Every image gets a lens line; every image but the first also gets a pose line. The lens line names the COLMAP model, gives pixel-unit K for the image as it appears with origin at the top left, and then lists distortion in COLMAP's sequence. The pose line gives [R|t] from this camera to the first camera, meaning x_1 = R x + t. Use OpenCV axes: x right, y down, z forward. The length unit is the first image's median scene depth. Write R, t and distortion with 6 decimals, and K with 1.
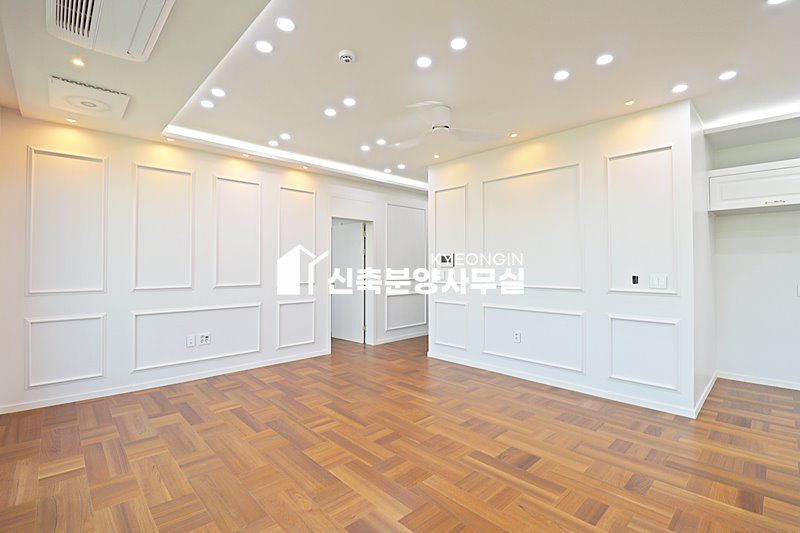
lens RADIAL K [[368.6, 0, 399.0], [0, 368.6, 260.6], [0, 0, 1]] dist [-0.000180, -0.013872]
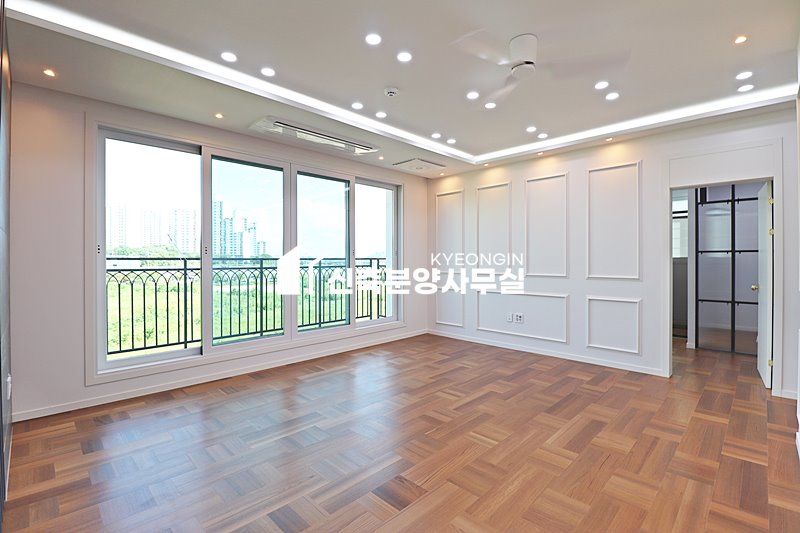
lens RADIAL K [[368.6, 0, 399.0], [0, 368.6, 260.6], [0, 0, 1]] dist [-0.000180, -0.013872]
pose [[0.024468, 0.002018, -0.999699, 0.760525], [0.015337, 0.999880, 0.002393, 0.018033], [0.999583, -0.015391, 0.024434, 0.663582]]
